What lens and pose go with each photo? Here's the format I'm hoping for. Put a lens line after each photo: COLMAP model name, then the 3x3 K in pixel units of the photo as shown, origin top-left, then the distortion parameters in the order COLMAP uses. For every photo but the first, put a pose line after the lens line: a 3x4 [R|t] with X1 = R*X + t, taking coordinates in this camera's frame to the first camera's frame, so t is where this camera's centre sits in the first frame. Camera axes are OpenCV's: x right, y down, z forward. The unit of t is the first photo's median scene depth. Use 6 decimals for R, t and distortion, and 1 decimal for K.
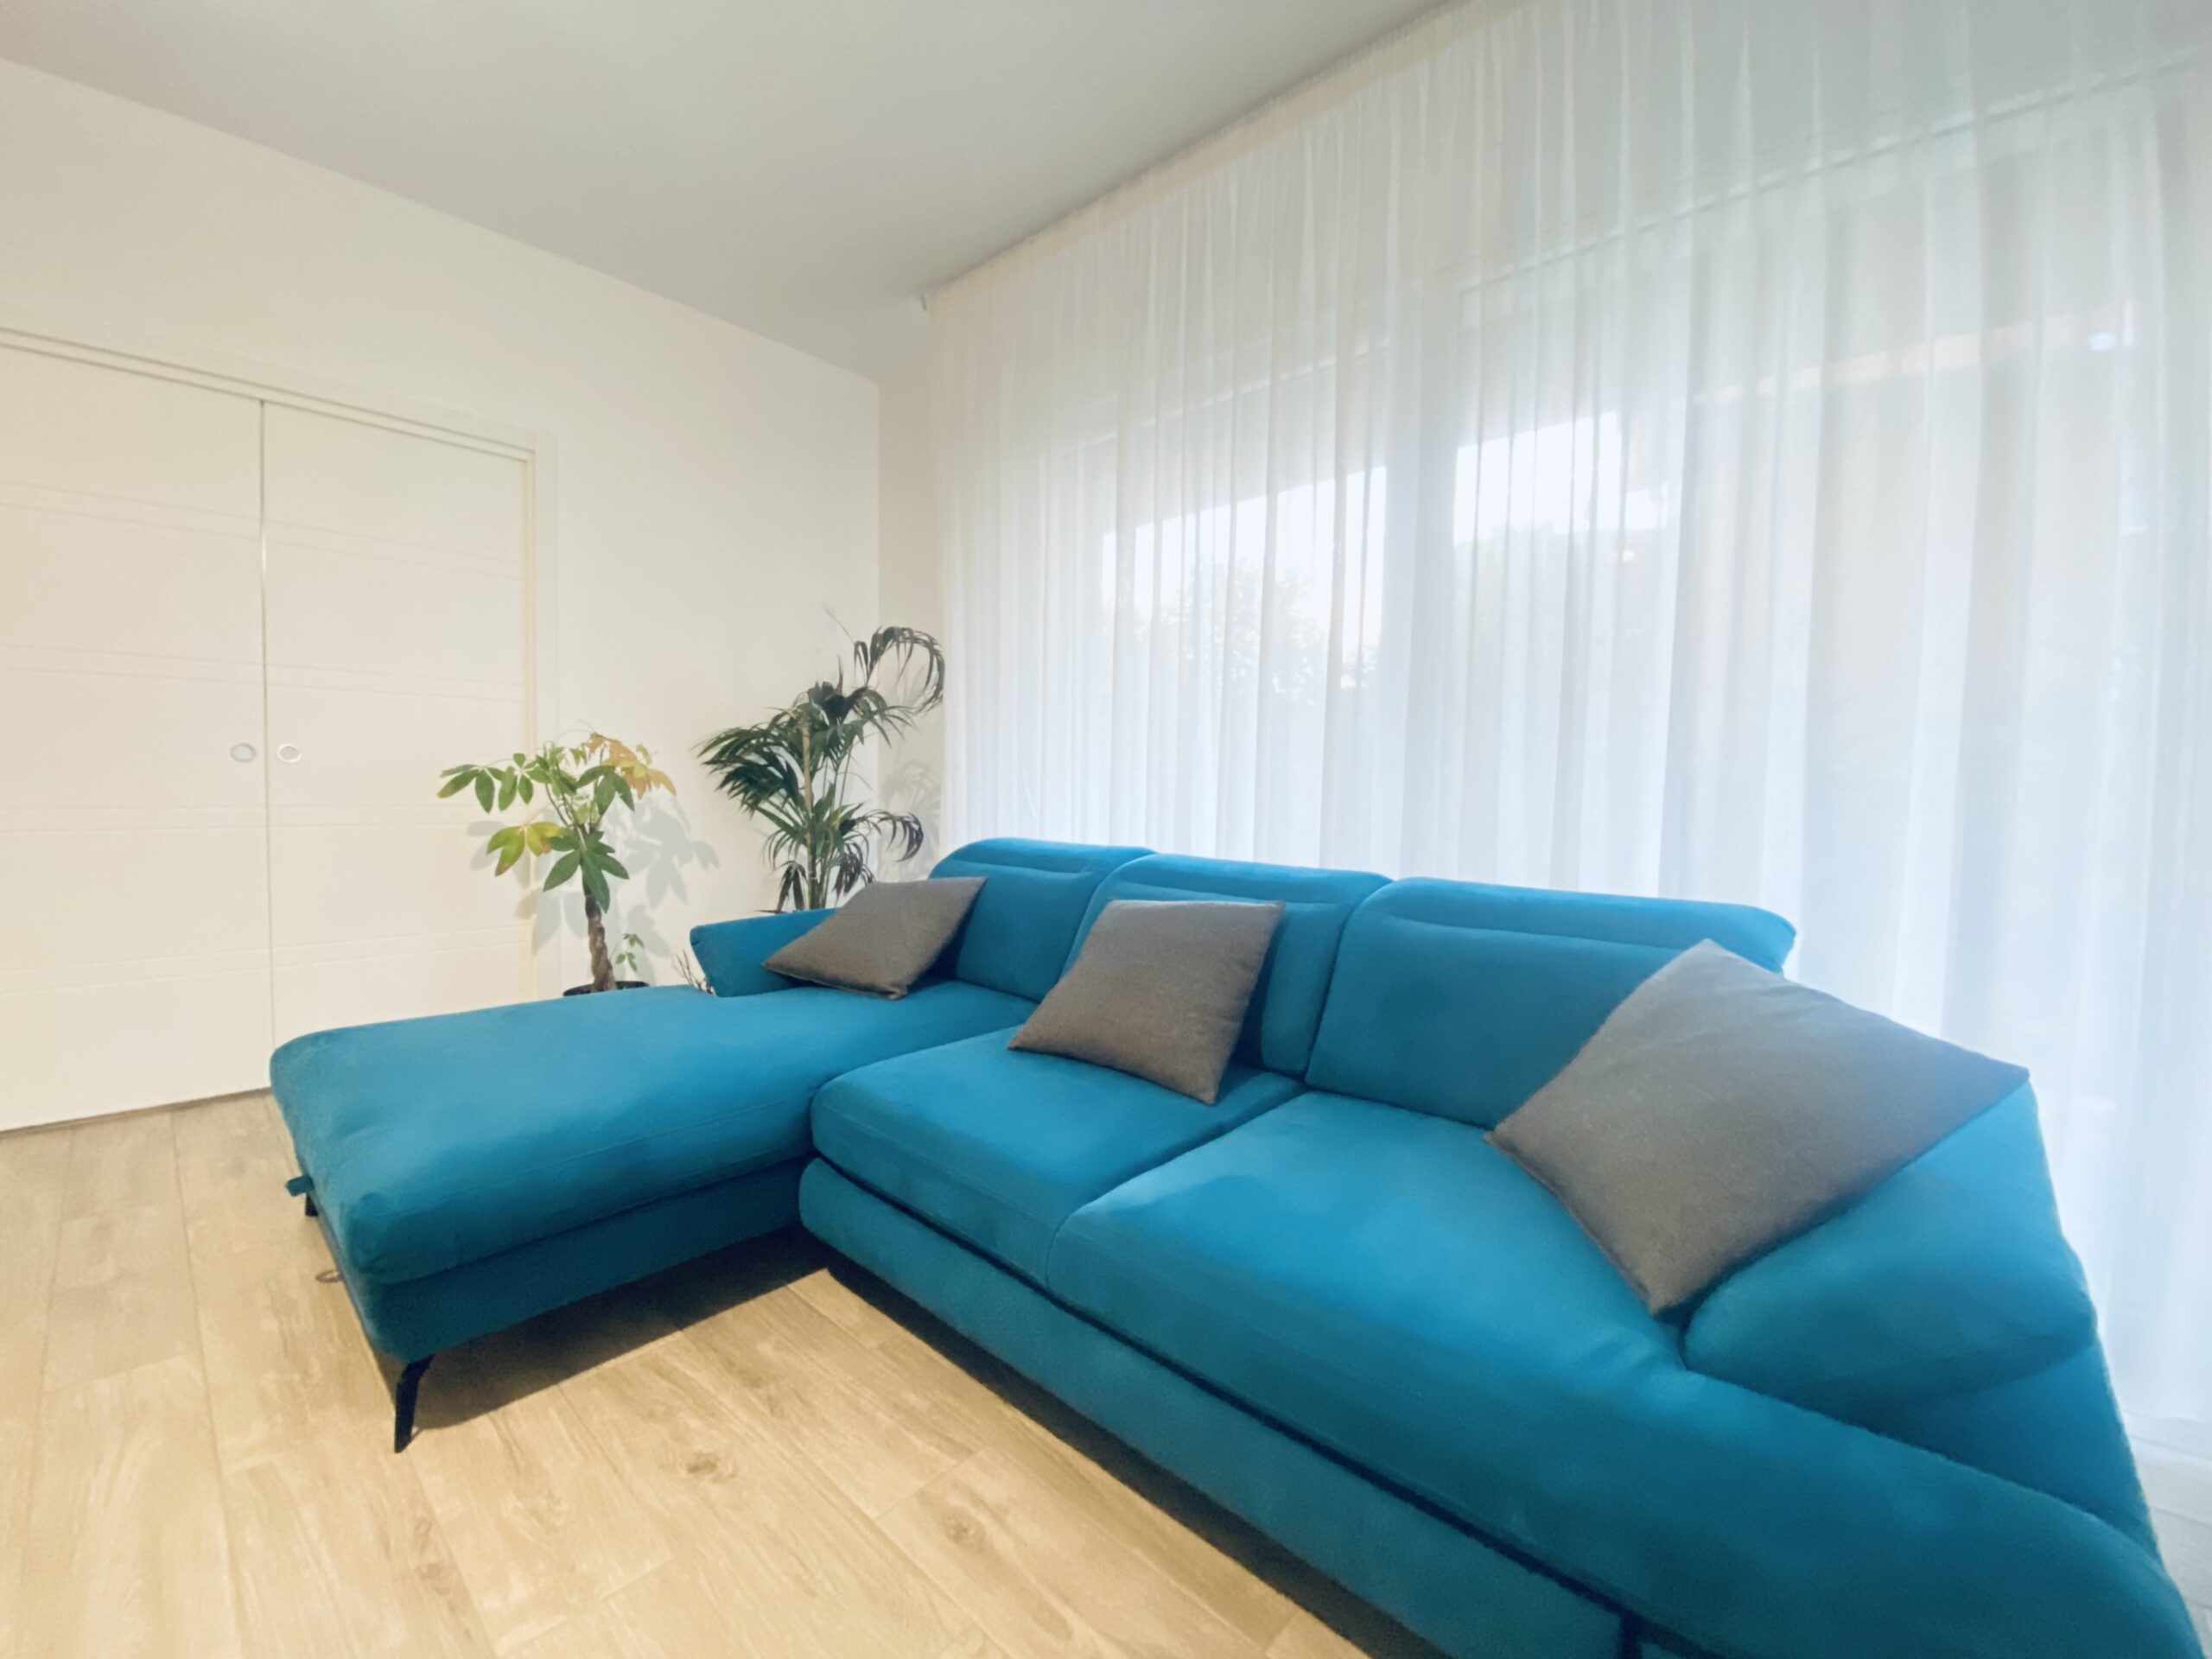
lens RADIAL K [[920.5, 0, 1106.0], [0, 920.5, 829.5], [0, 0, 1]] dist [0.018645, -0.000162]
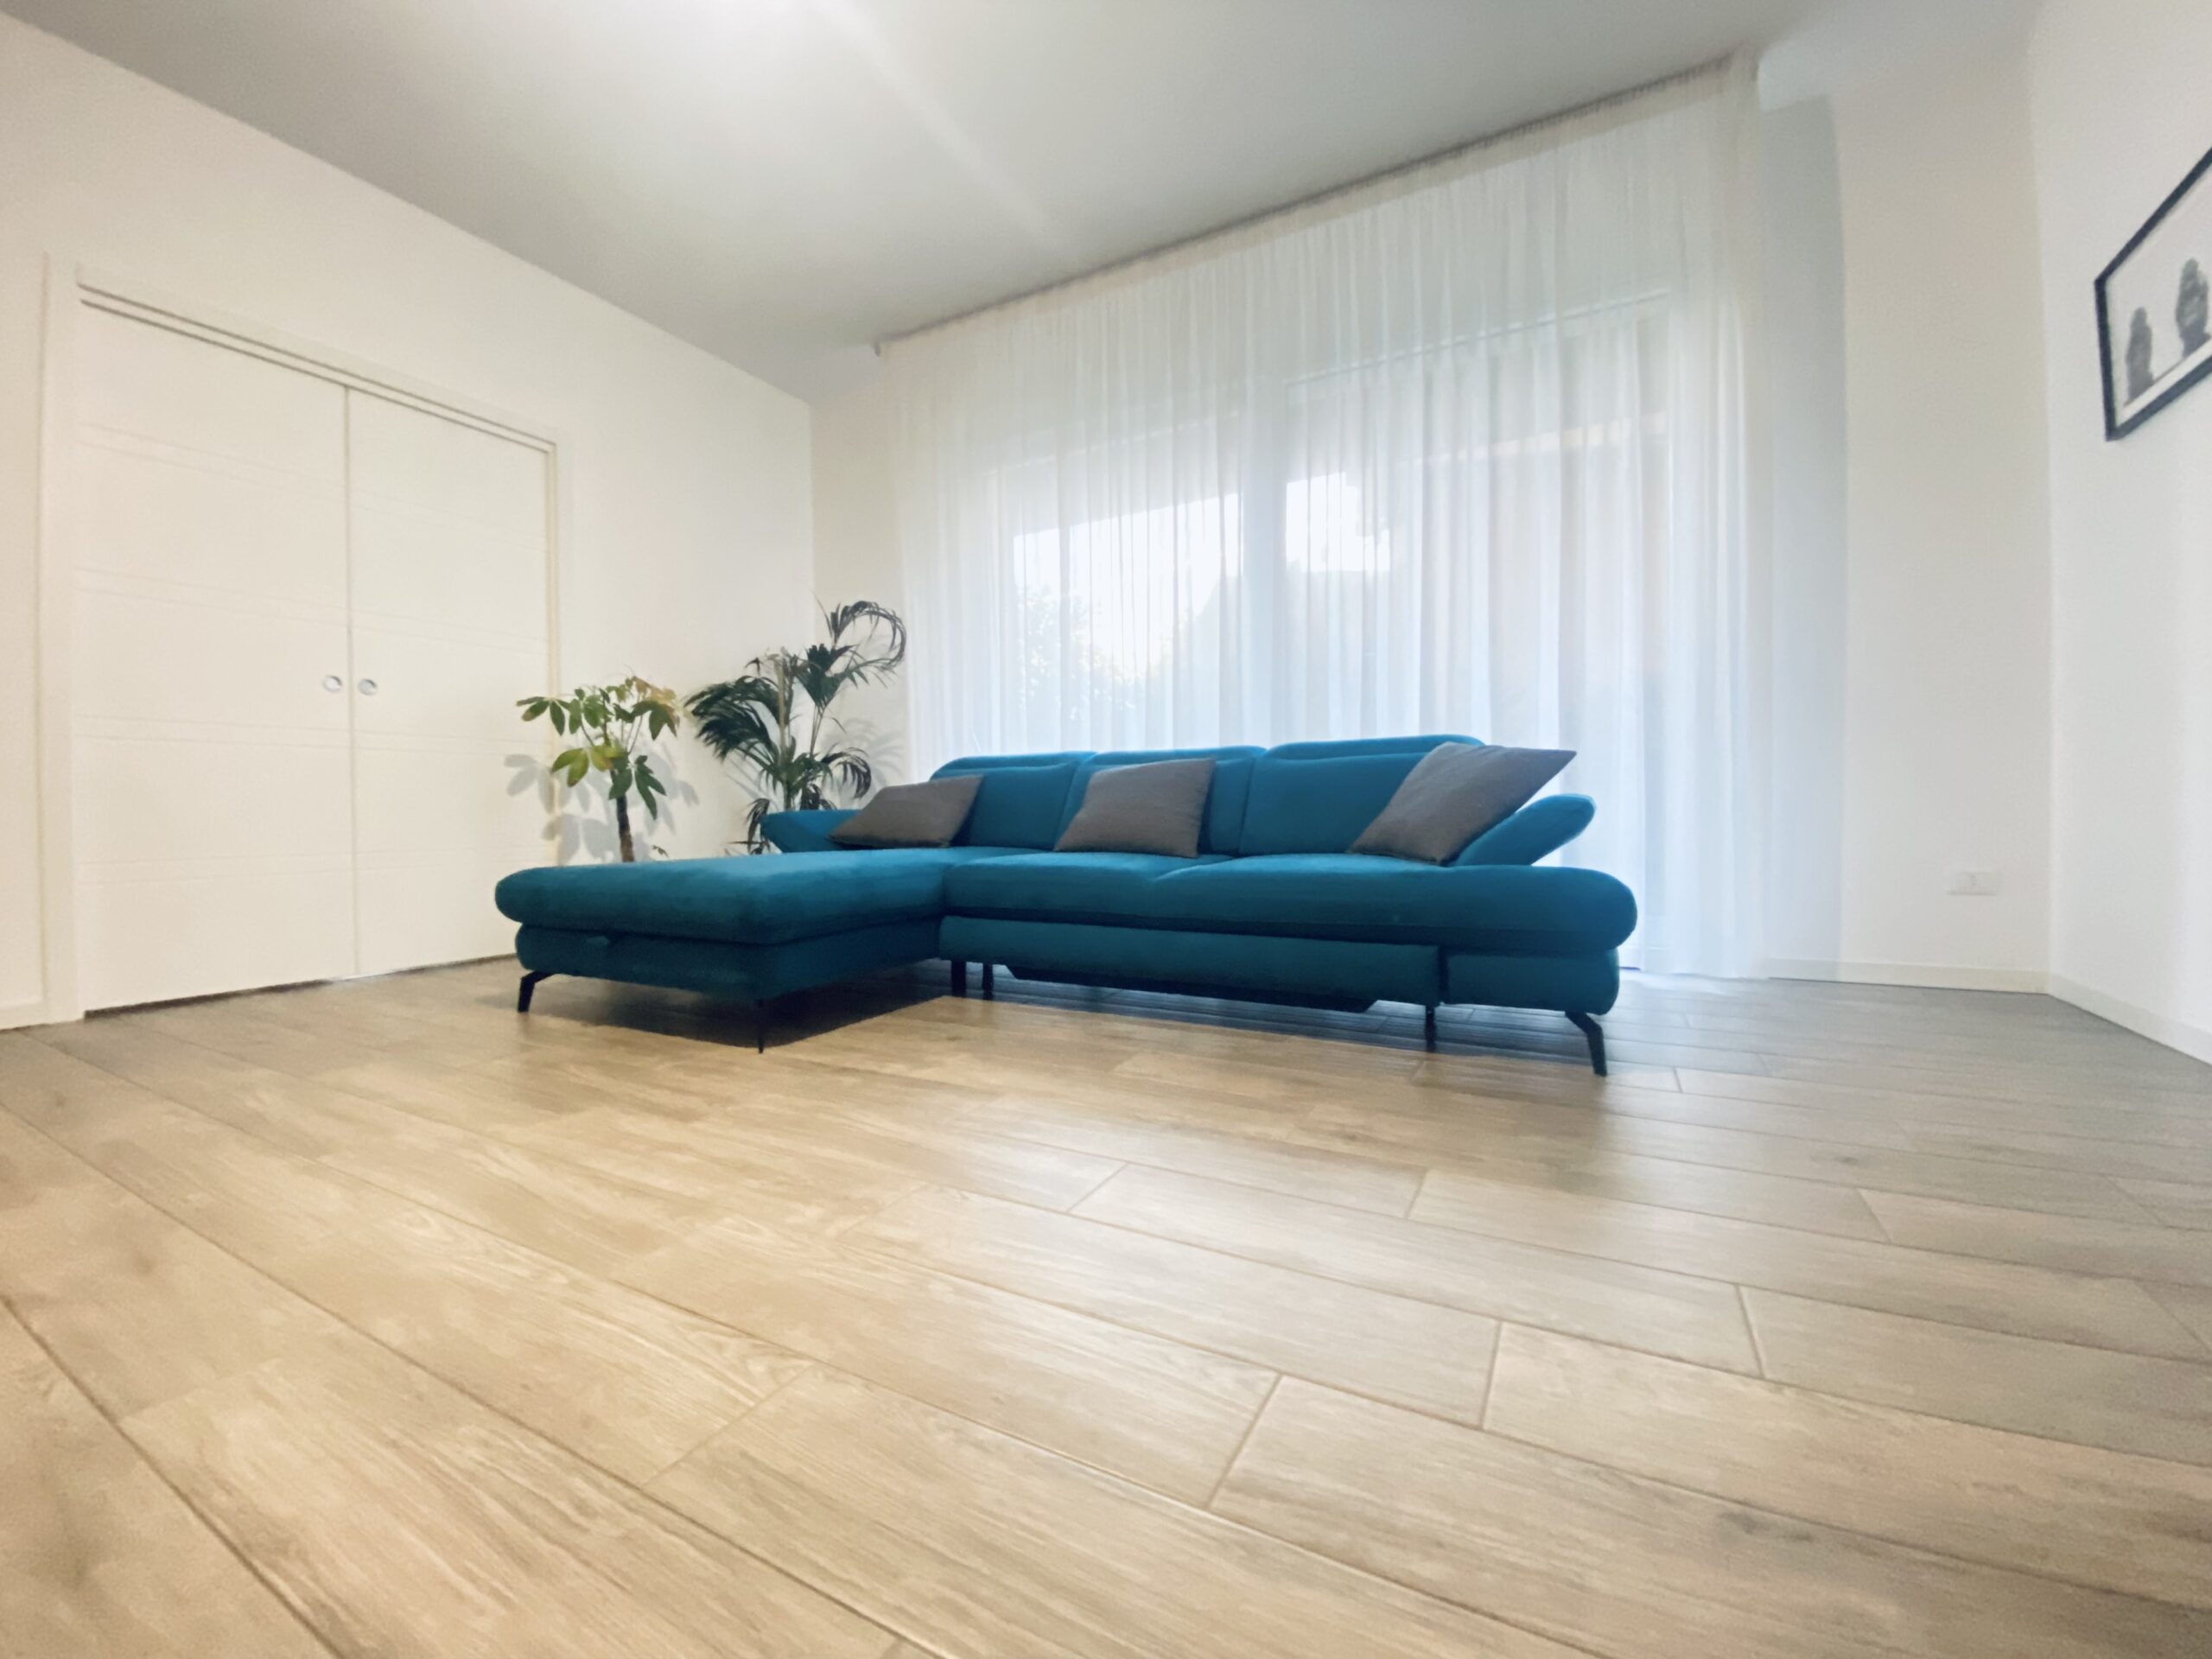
lens RADIAL K [[893.1, 0, 1106.0], [0, 893.1, 829.5], [0, 0, 1]] dist [0.025943, 0.000235]
pose [[0.971333, -0.036362, 0.234926, -0.246815], [0.042158, 0.998917, -0.019698, 0.156099], [-0.233955, 0.029038, 0.971814, -0.311810]]
